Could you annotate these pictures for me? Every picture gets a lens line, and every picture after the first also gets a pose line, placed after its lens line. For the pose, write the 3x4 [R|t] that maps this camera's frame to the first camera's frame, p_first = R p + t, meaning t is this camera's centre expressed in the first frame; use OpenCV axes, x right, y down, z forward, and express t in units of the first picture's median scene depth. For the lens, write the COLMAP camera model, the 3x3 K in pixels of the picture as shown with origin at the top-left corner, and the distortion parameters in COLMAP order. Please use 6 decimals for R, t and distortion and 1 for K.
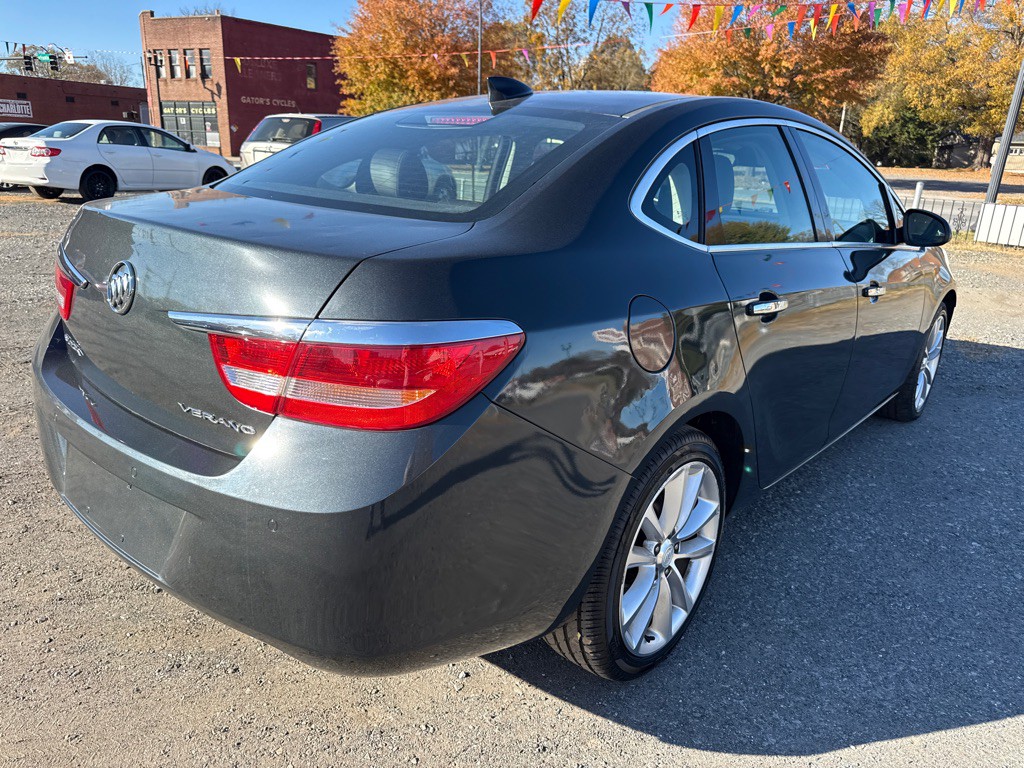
lens RADIAL K [[733.2, 0, 512.0], [0, 733.2, 384.0], [0, 0, 1]] dist [0.010332, -0.009813]
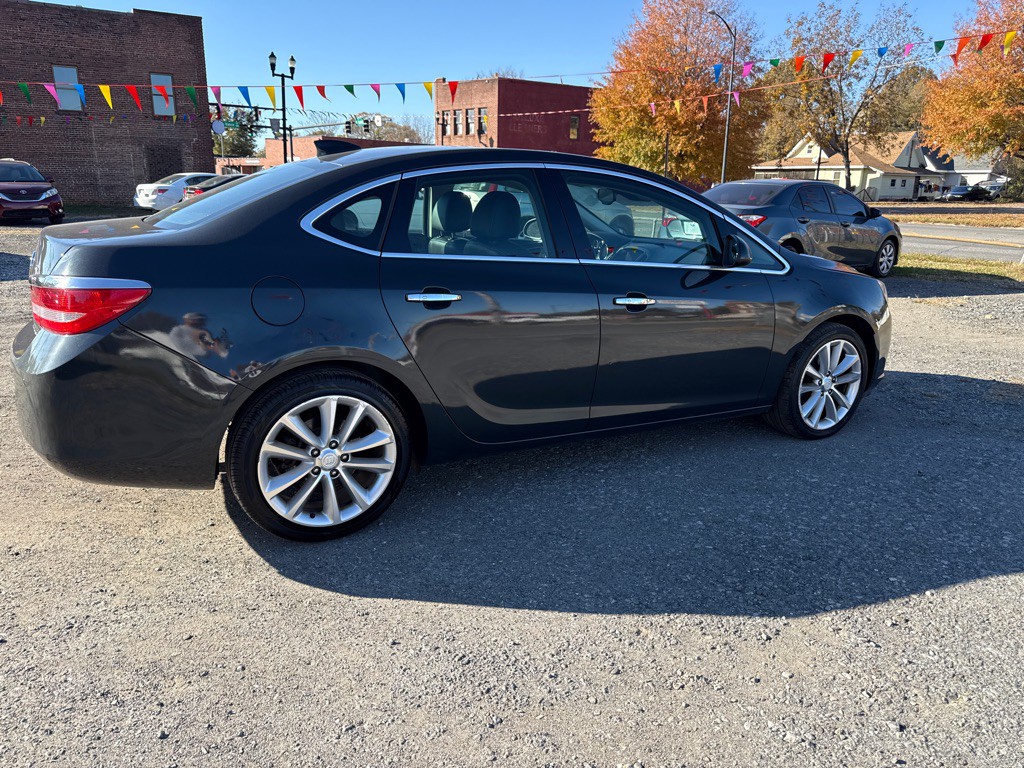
lens RADIAL K [[726.0, 0, 512.0], [0, 726.0, 384.0], [0, 0, 1]] dist [0.035877, -0.041548]
pose [[0.936667, 0.073581, -0.342405, 0.047047], [-0.091754, 0.995088, -0.037159, 0.004682], [0.337989, 0.066222, 0.938817, -0.011128]]
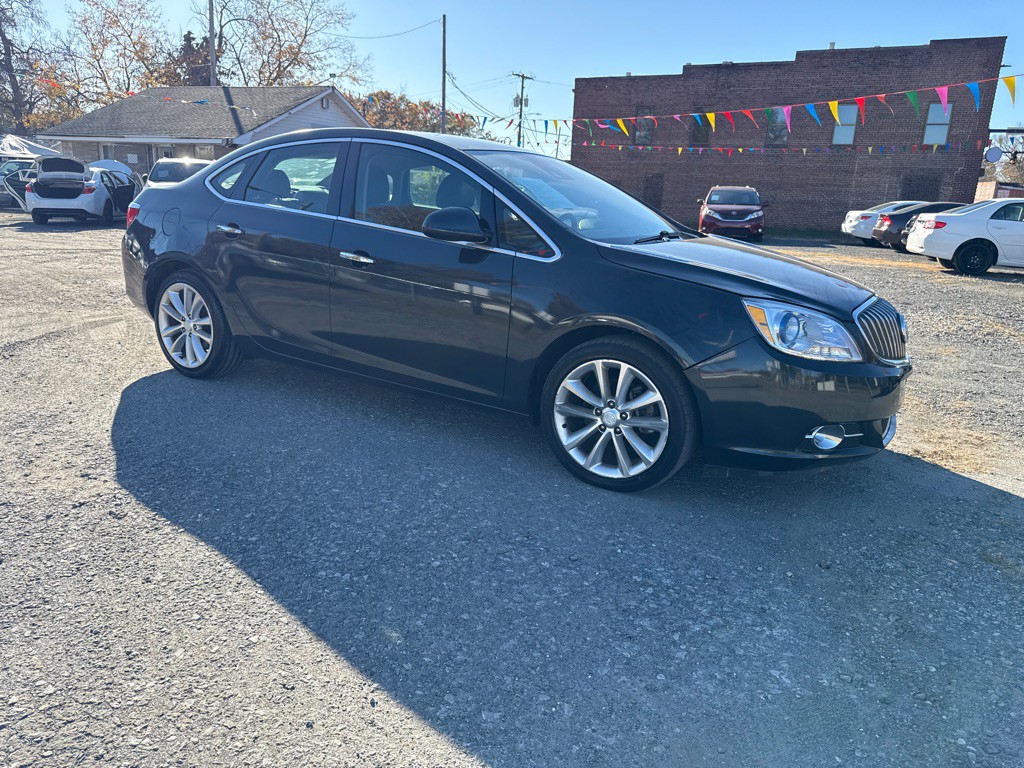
lens RADIAL K [[722.5, 0, 507.2], [0, 722.5, 389.9], [0, 0, 1]] dist [0.002256, -0.003461]
pose [[0.164433, 0.232228, -0.958662, 0.121227], [-0.337664, 0.926423, 0.166502, -0.014210], [0.926793, 0.296327, 0.230750, 0.067695]]
